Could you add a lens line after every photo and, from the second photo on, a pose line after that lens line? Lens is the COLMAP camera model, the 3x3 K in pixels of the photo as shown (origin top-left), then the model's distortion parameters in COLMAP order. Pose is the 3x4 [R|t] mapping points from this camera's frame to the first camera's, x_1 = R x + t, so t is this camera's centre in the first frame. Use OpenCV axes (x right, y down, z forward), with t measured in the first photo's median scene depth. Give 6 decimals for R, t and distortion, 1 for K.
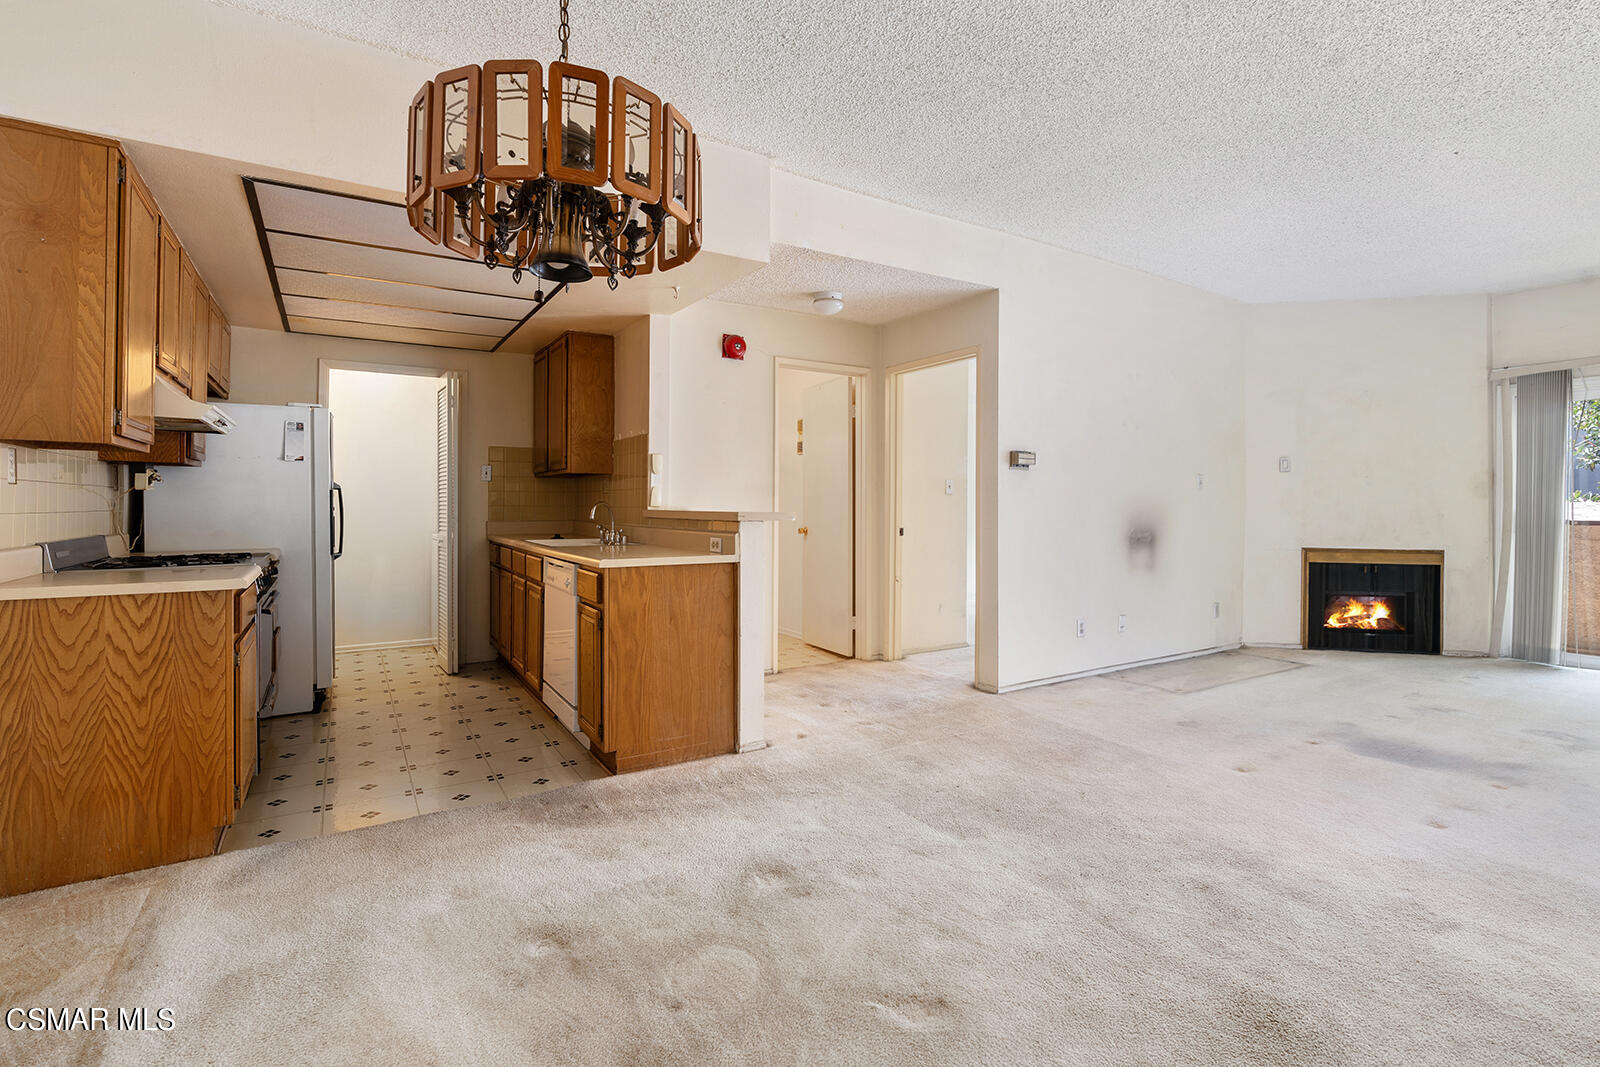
lens RADIAL K [[755.3, 0, 805.1], [0, 755.3, 501.7], [0, 0, 1]] dist [0.029023, 0.000212]
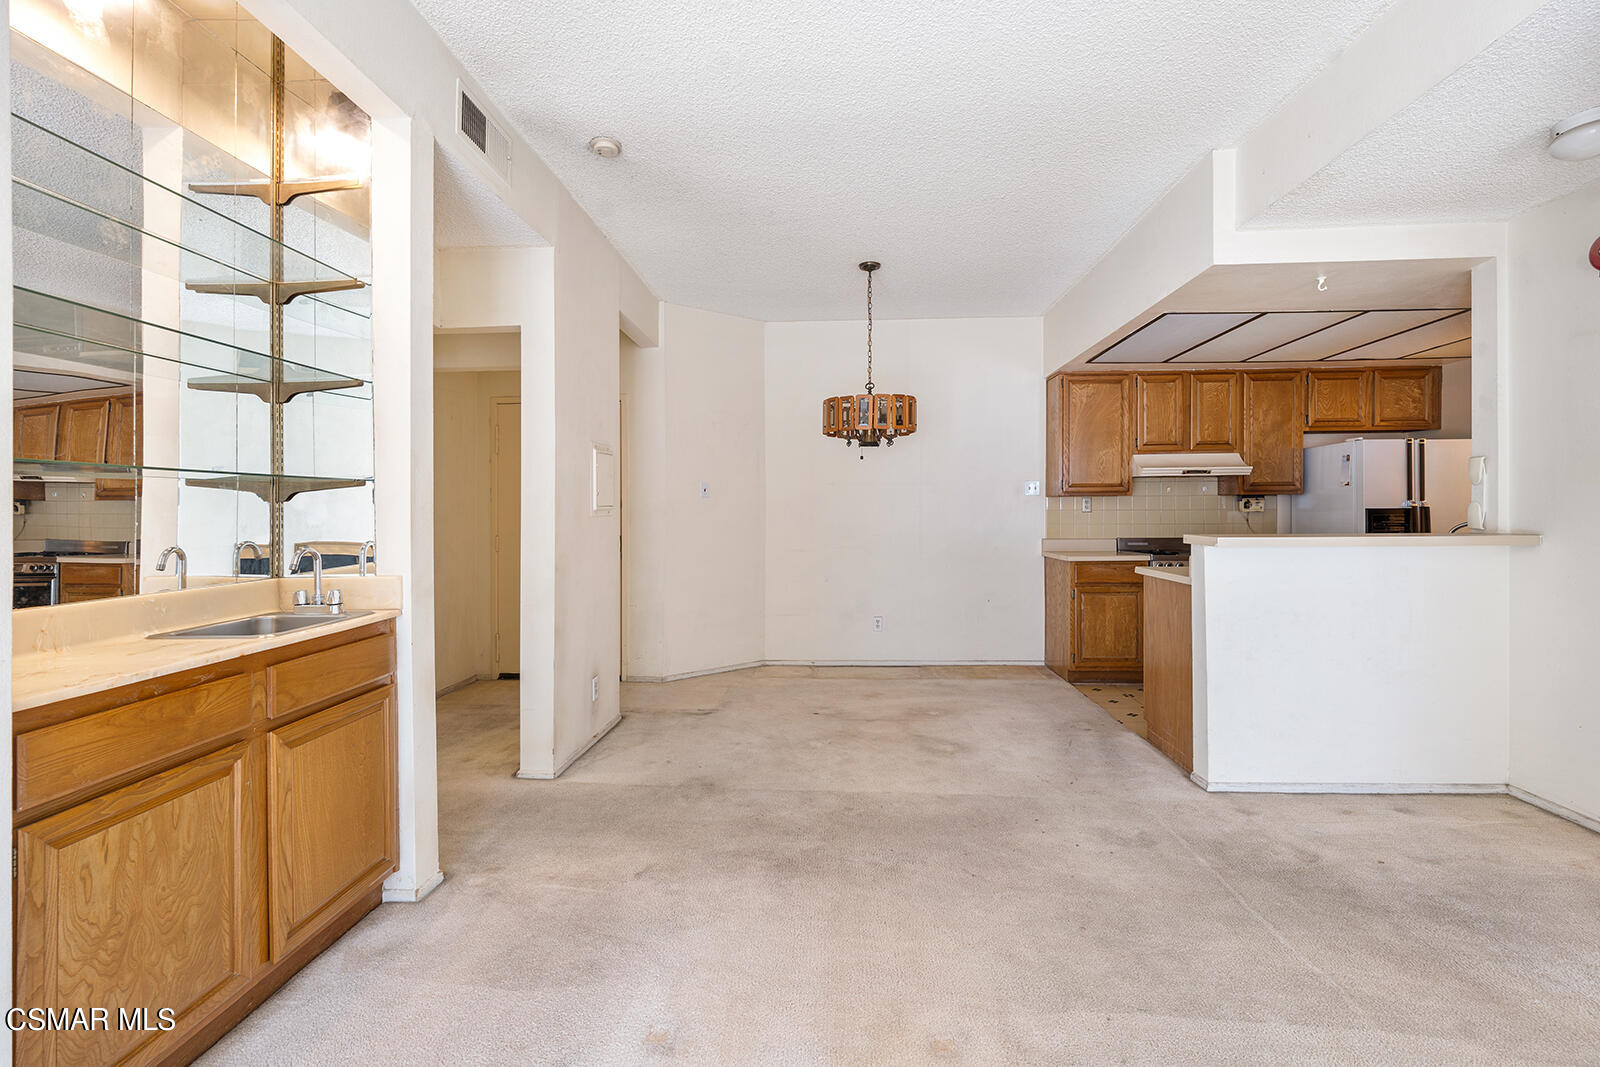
lens RADIAL K [[724.8, 0, 807.1], [0, 724.8, 500.3], [0, 0, 1]] dist [-0.004159, -0.000602]
pose [[-0.576656, -0.005282, -0.816970, 0.632535], [0.007889, 0.999896, -0.012034, -0.016328], [0.816949, -0.013385, -0.576555, 0.735401]]
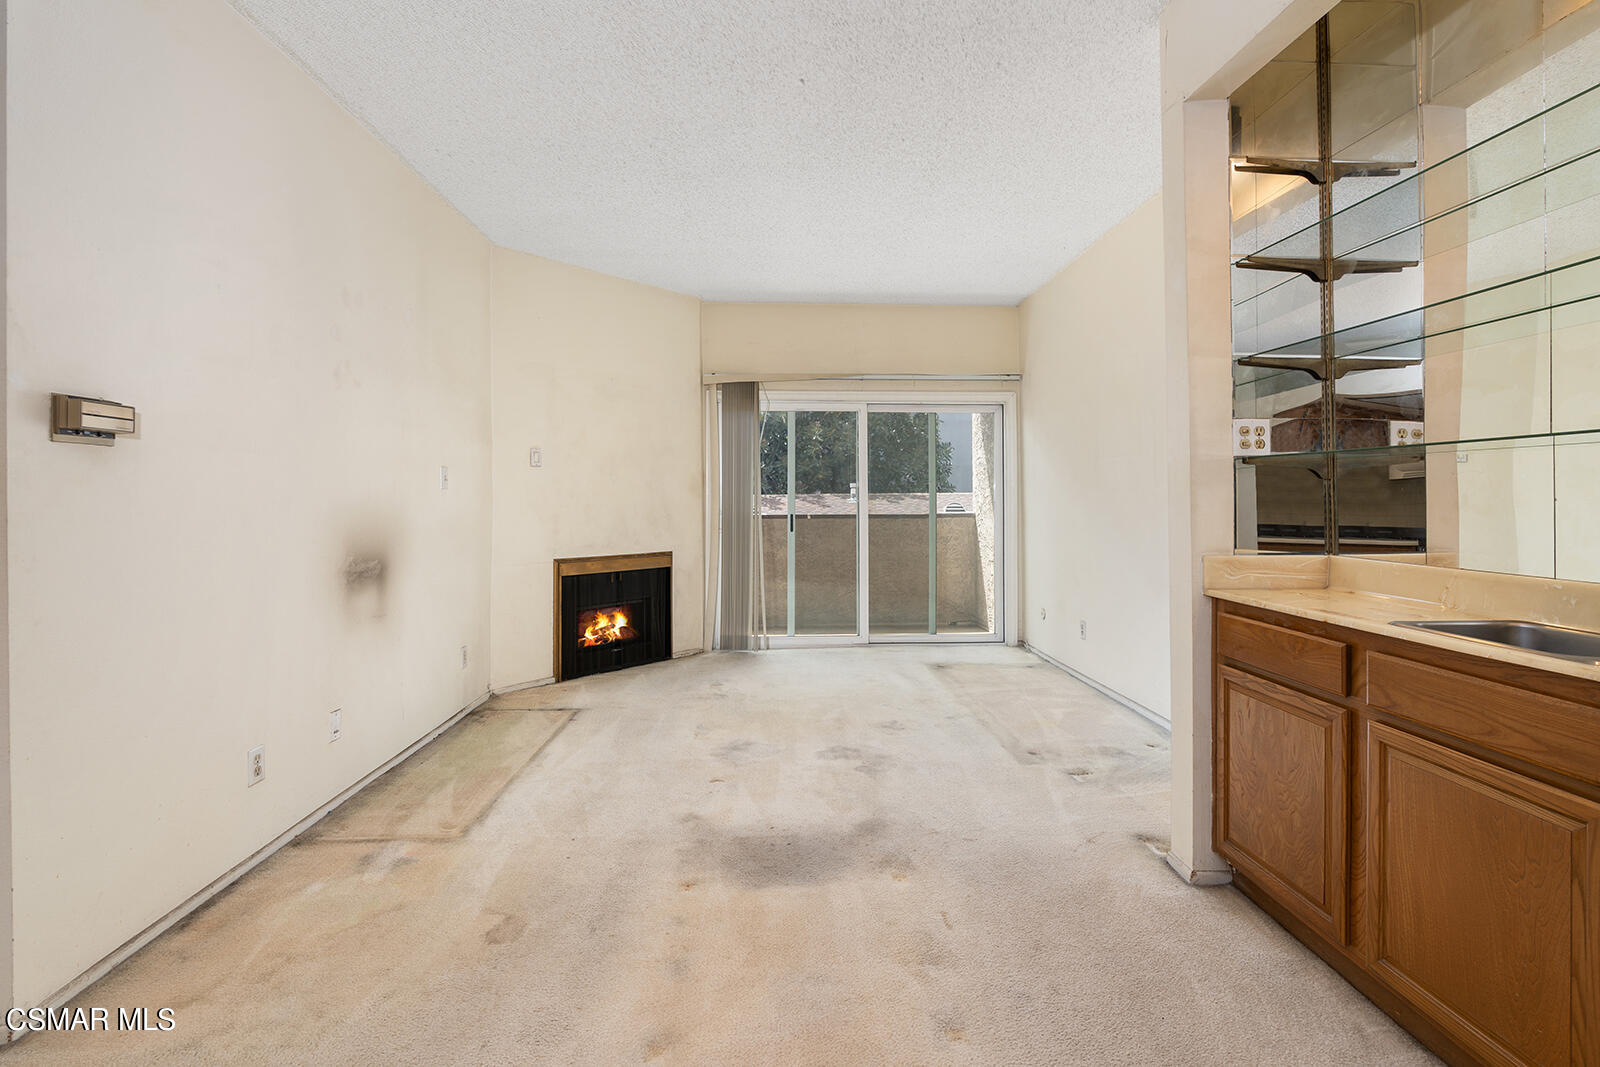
lens RADIAL K [[724.8, 0, 807.1], [0, 724.8, 500.3], [0, 0, 1]] dist [-0.004159, -0.000602]
pose [[0.499242, -0.012396, 0.866374, 0.121044], [-0.001547, 0.999883, 0.015197, -0.016771], [-0.866461, -0.008927, 0.499165, 0.407754]]
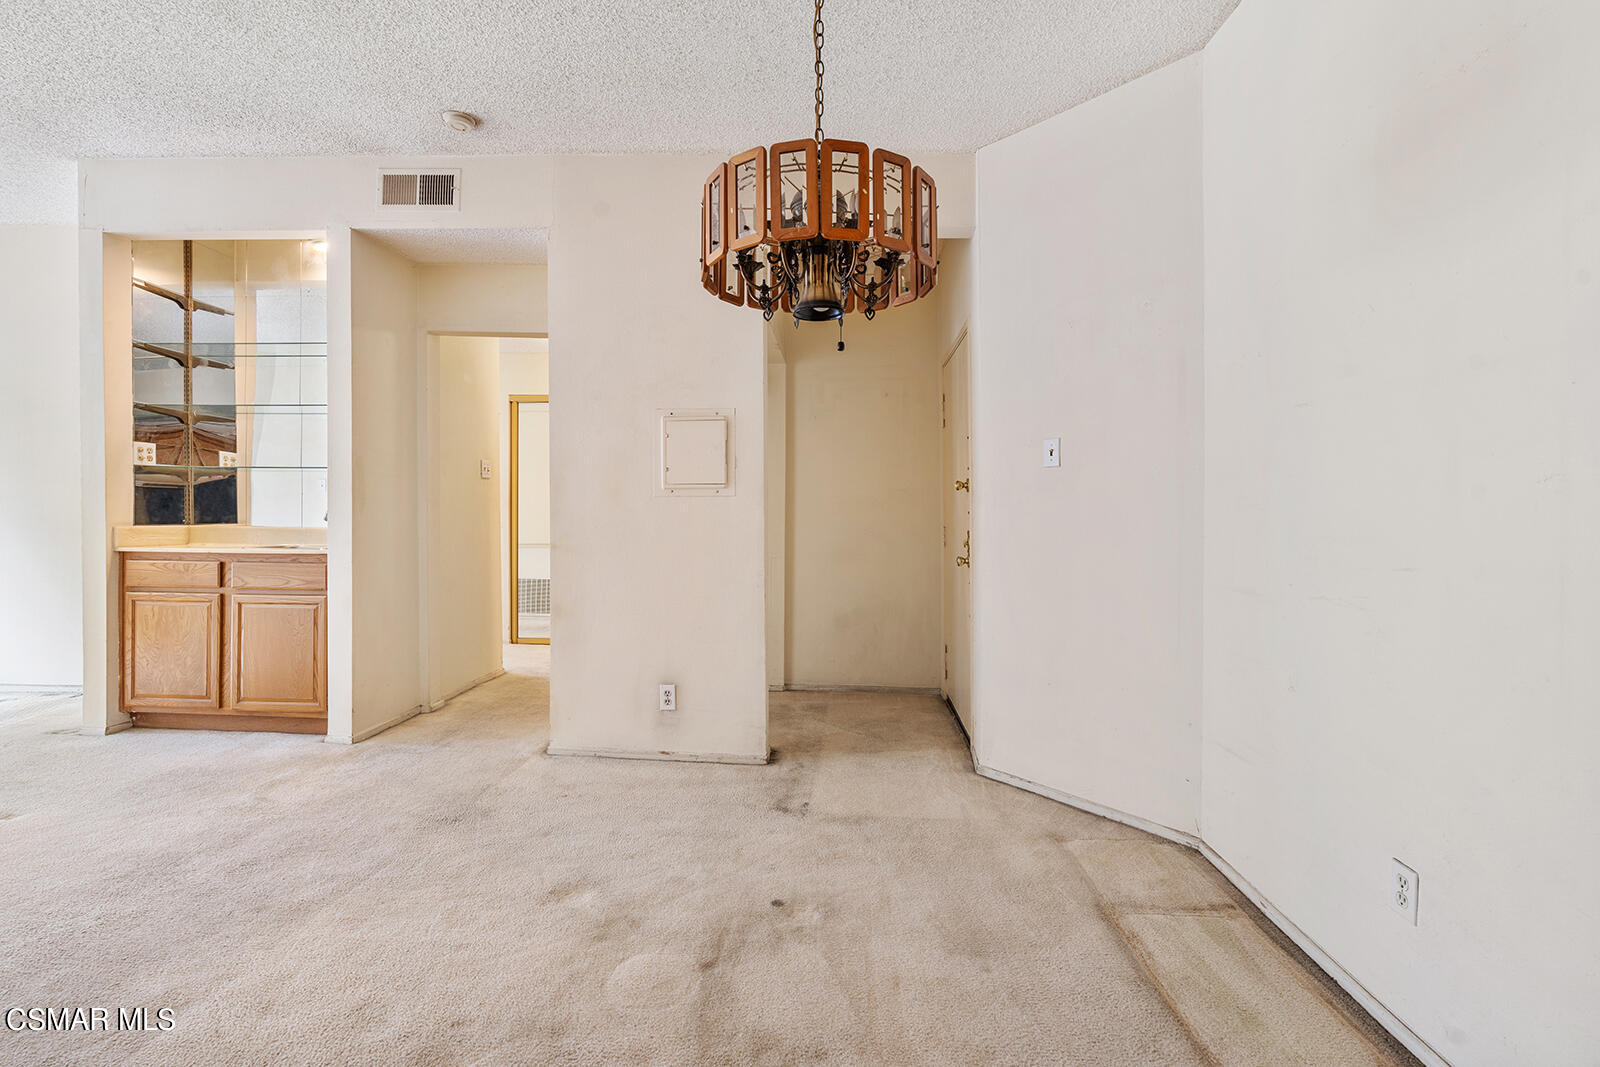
lens RADIAL K [[724.8, 0, 807.1], [0, 724.8, 500.3], [0, 0, 1]] dist [-0.004159, -0.000602]
pose [[-0.813192, 0.006971, 0.581954, -0.292863], [-0.011009, 0.999565, -0.027357, 0.008182], [-0.581892, -0.028654, -0.812761, 0.583228]]
